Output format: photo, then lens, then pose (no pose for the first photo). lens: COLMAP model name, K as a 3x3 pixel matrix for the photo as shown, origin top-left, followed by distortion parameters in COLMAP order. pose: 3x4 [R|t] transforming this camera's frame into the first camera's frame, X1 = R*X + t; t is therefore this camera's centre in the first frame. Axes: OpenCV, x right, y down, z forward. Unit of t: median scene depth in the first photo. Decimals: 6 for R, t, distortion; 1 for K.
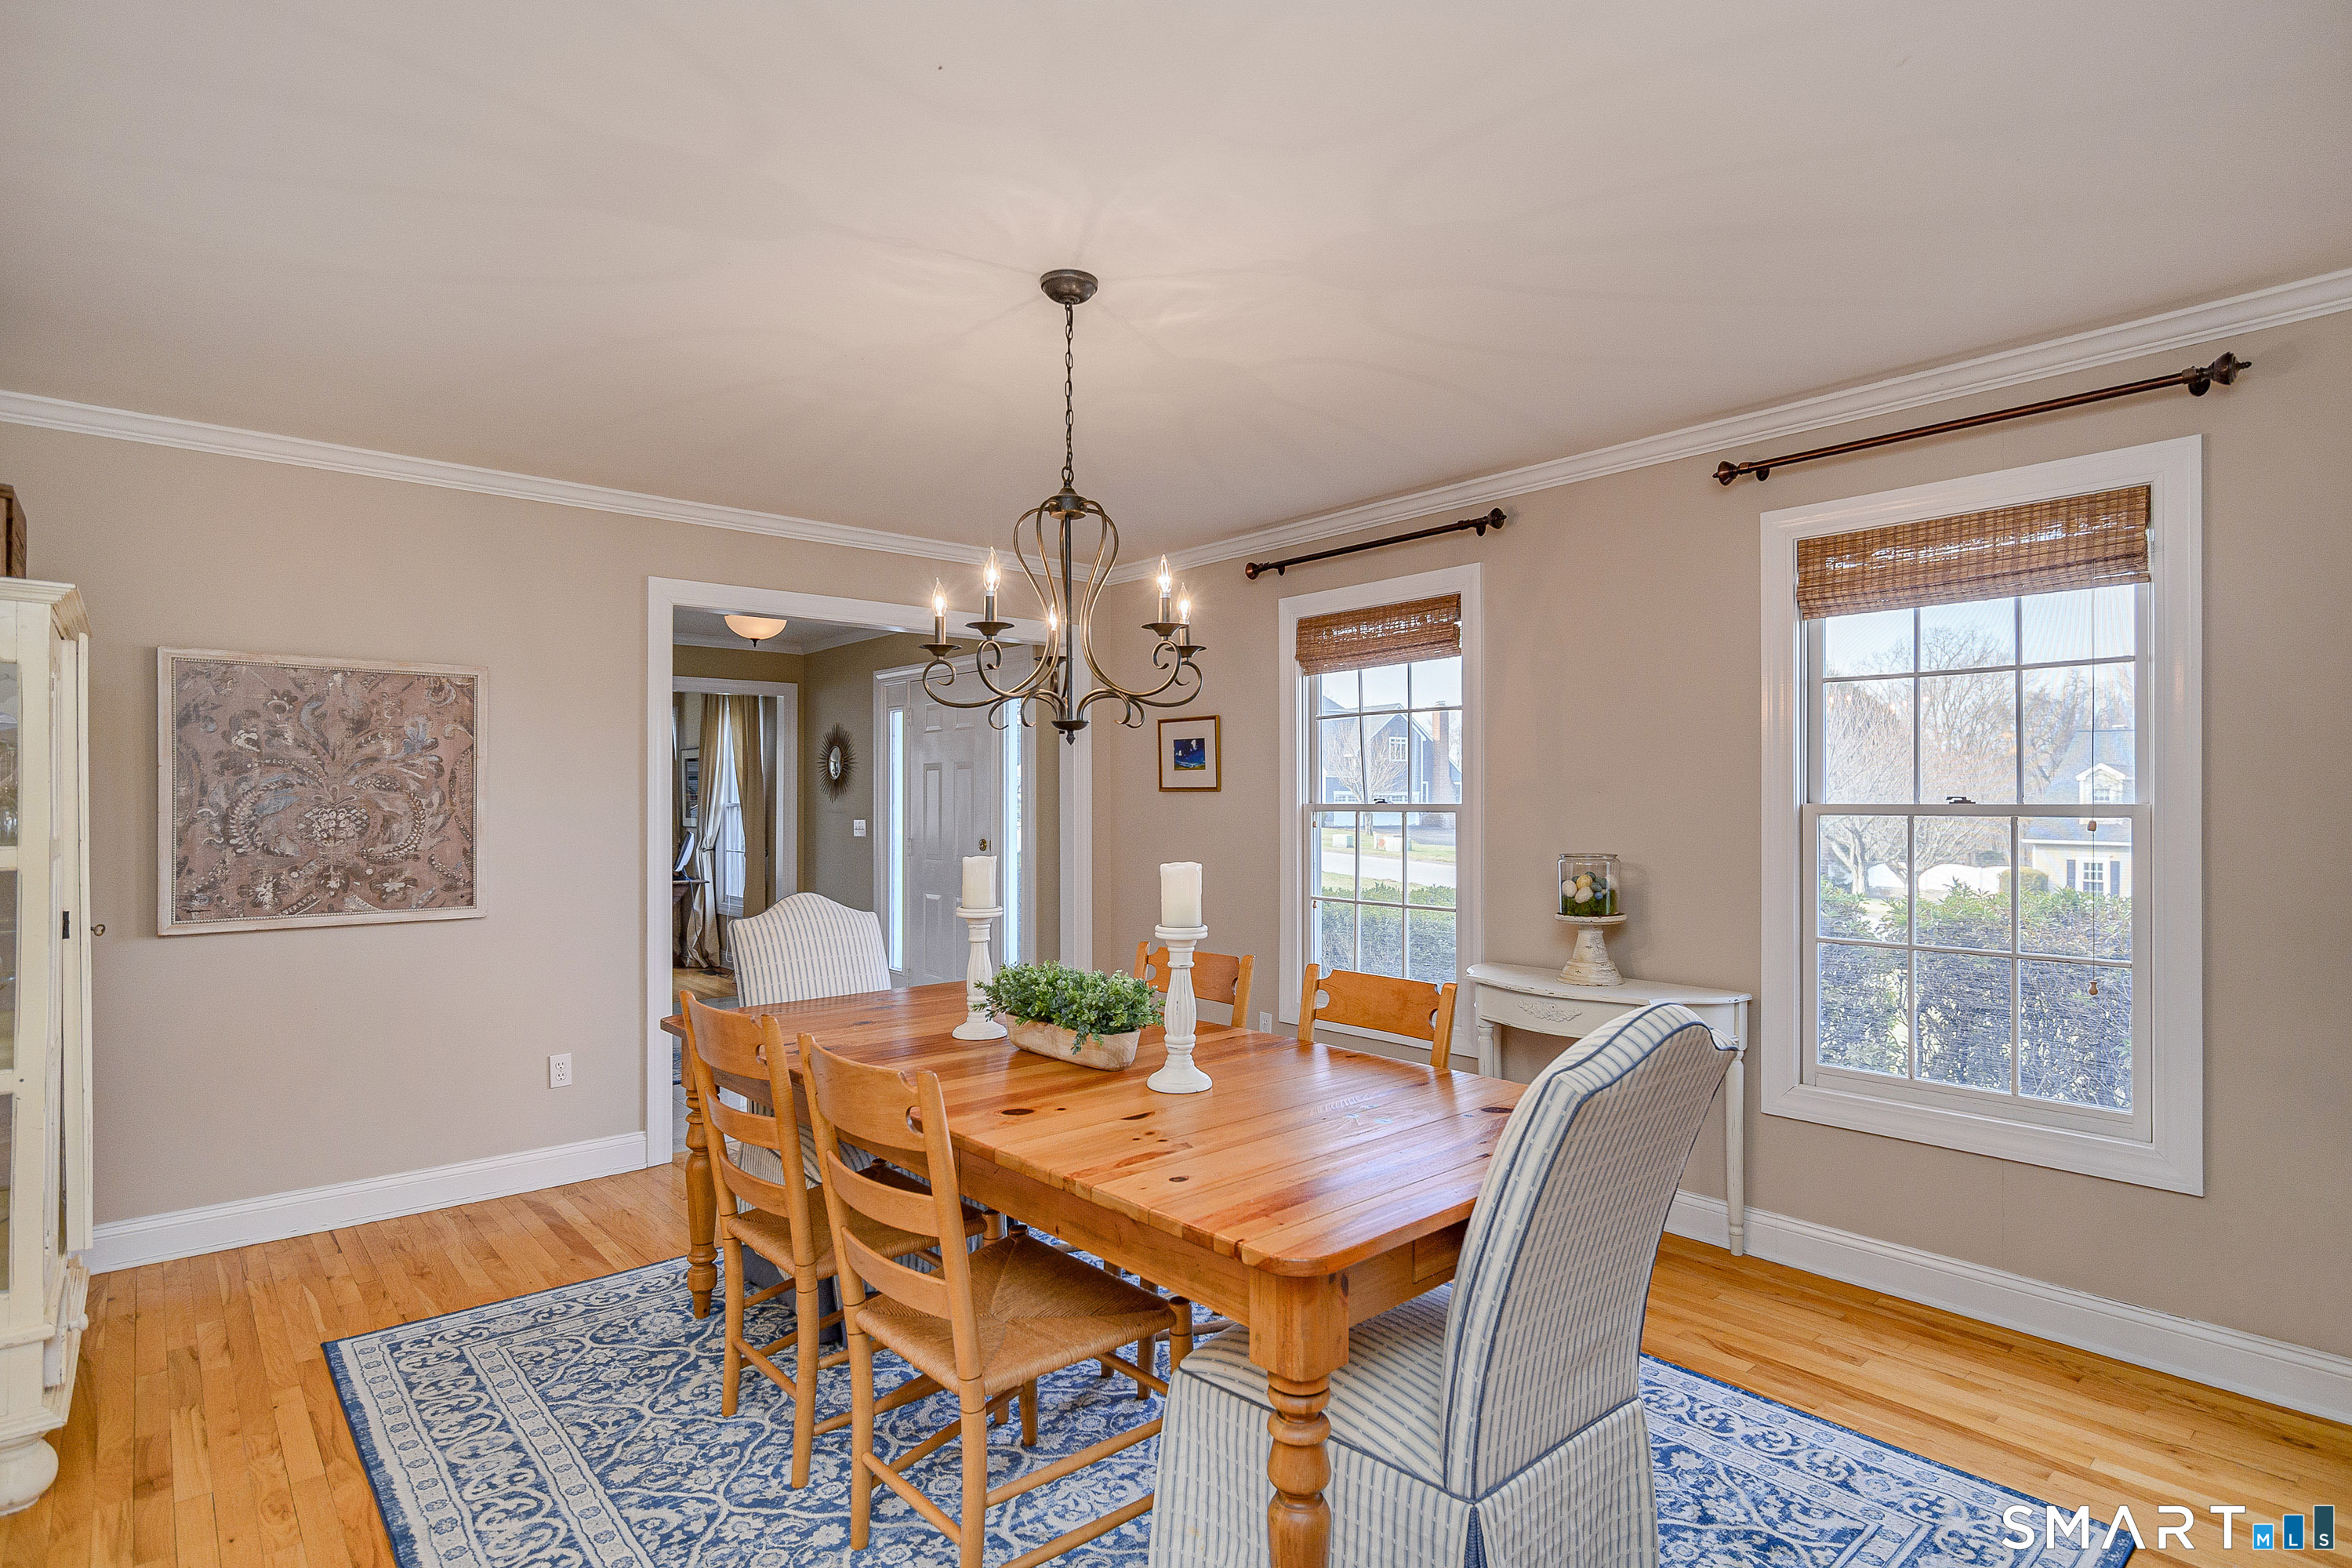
lens RADIAL K [[1195.3, 0, 1169.2], [0, 1195.3, 802.0], [0, 0, 1]] dist [0.003644, 0.001110]
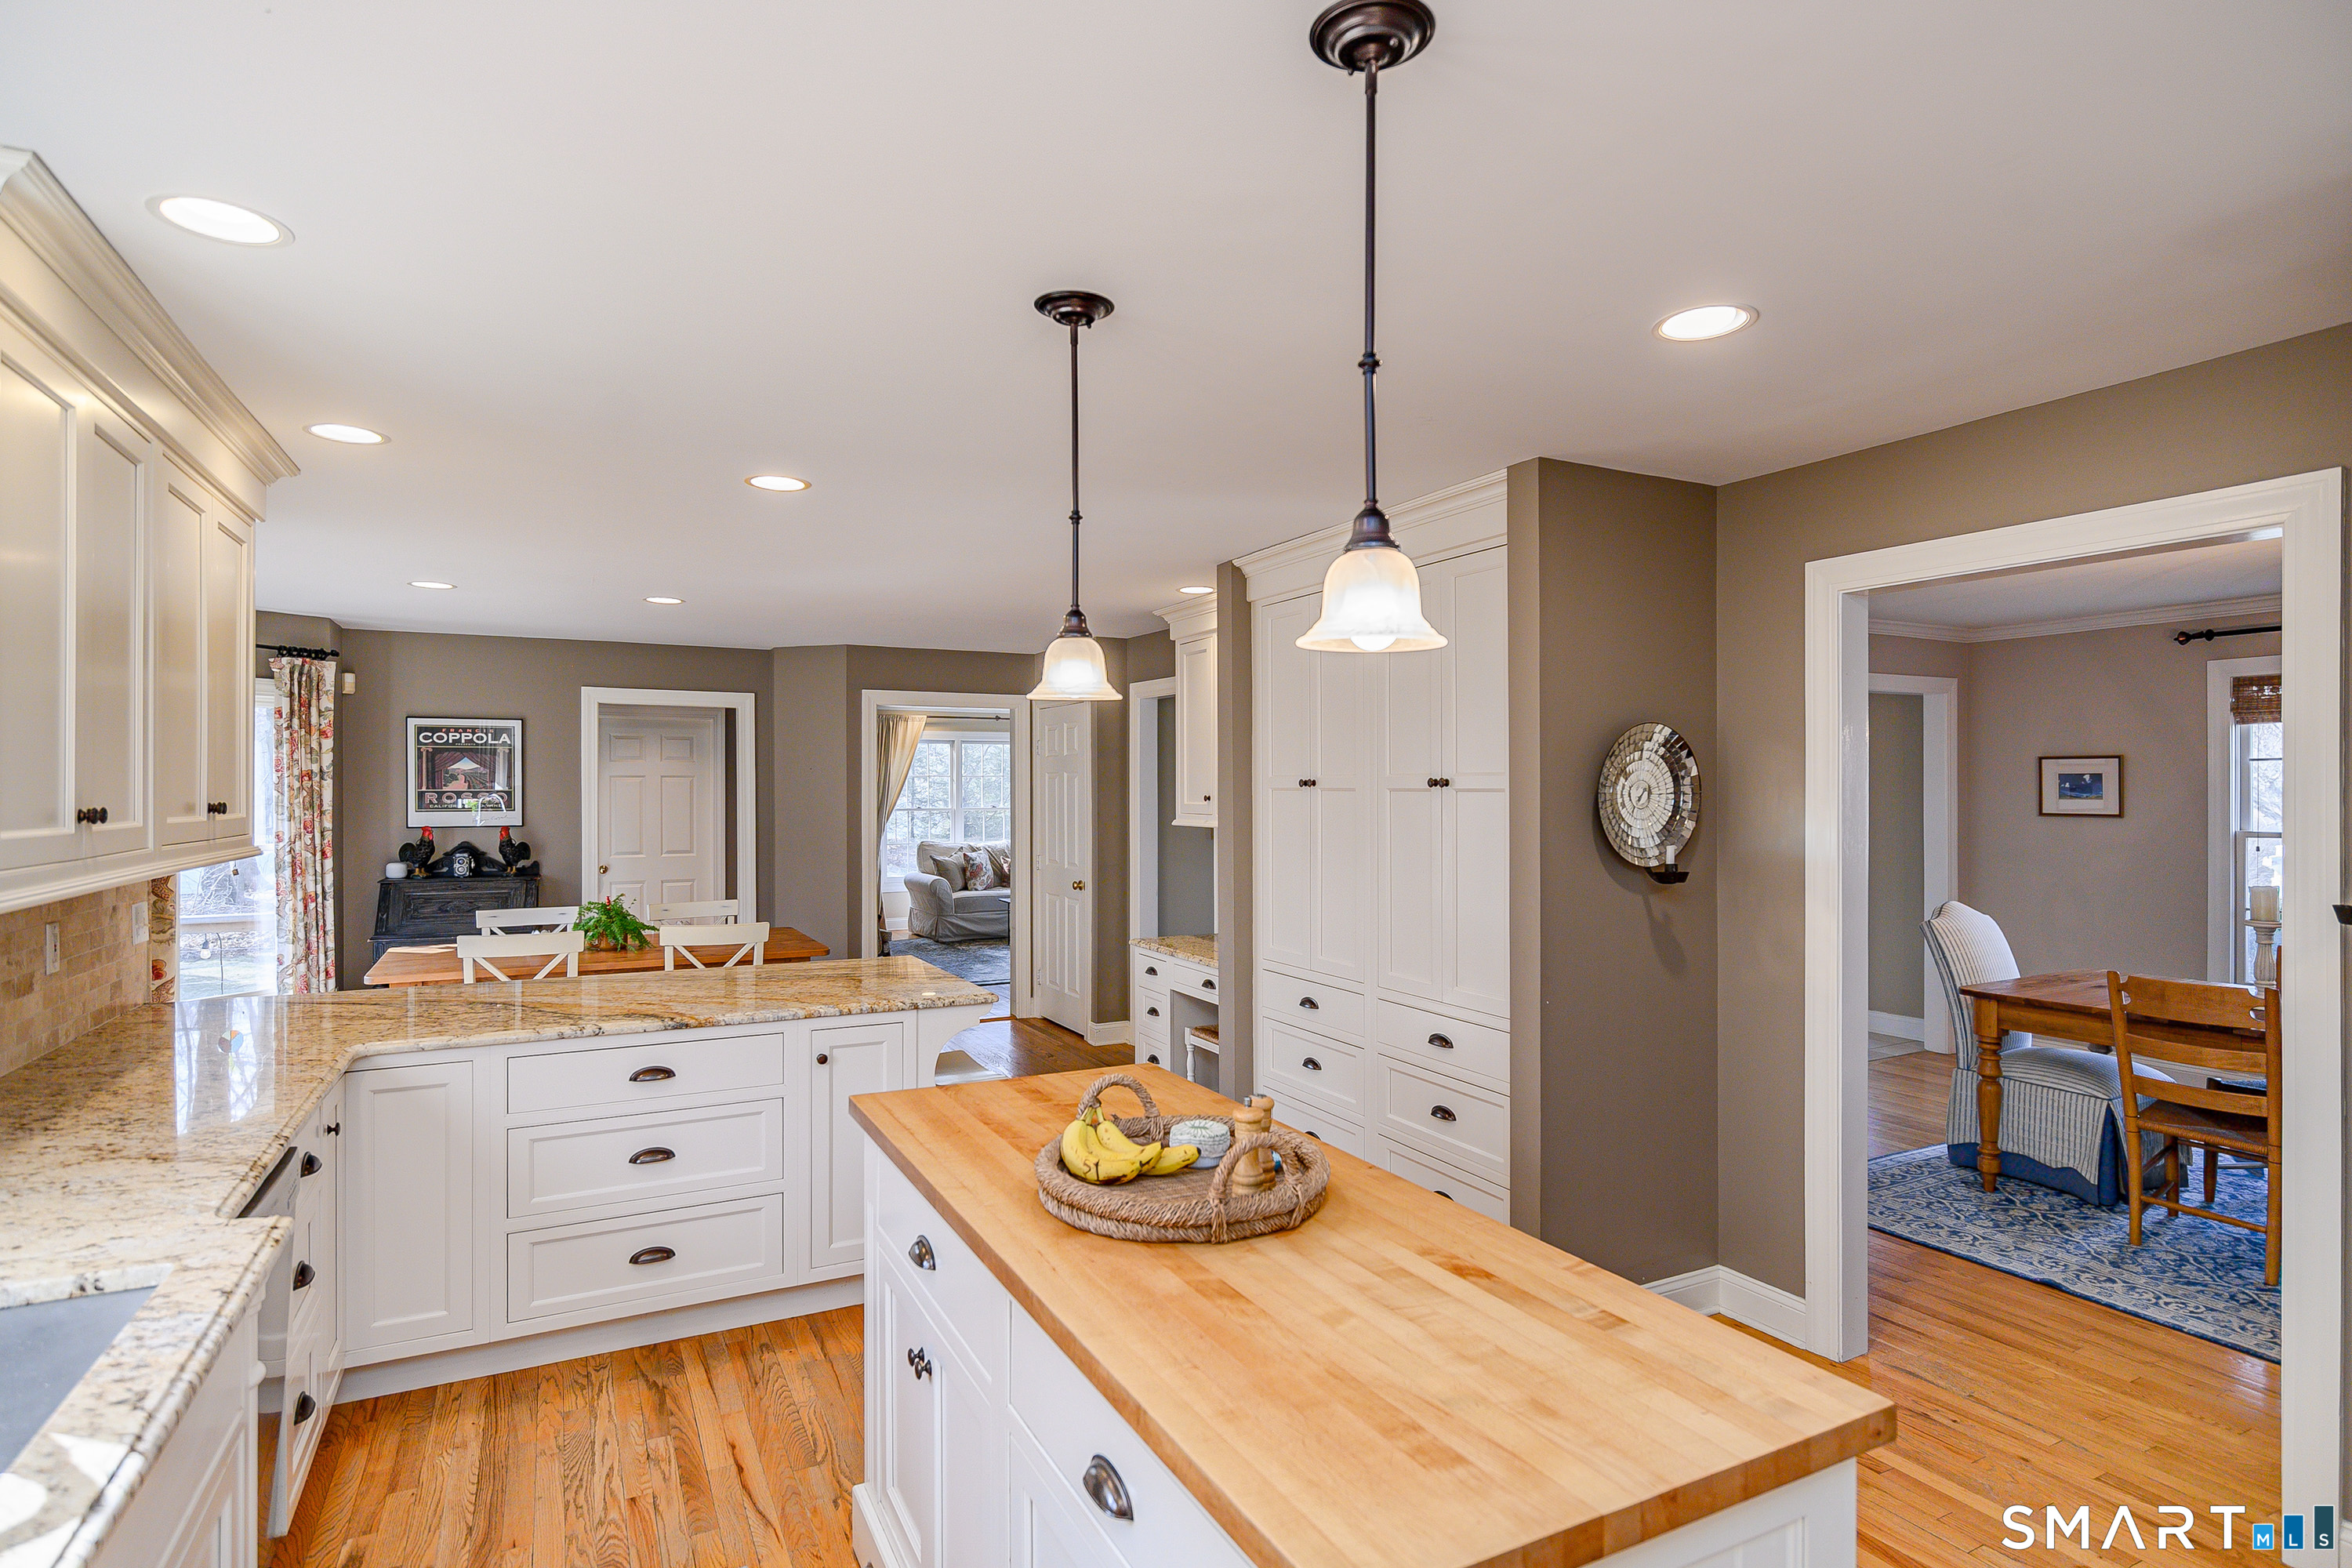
lens RADIAL K [[1195.3, 0, 1171.1], [0, 1195.3, 795.0], [0, 0, 1]] dist [0.003644, 0.001110]
pose [[0.969463, -0.002992, -0.245217, -1.049676], [0.005710, 0.999930, 0.010375, -0.089404], [0.245169, -0.011458, 0.969413, -0.721528]]
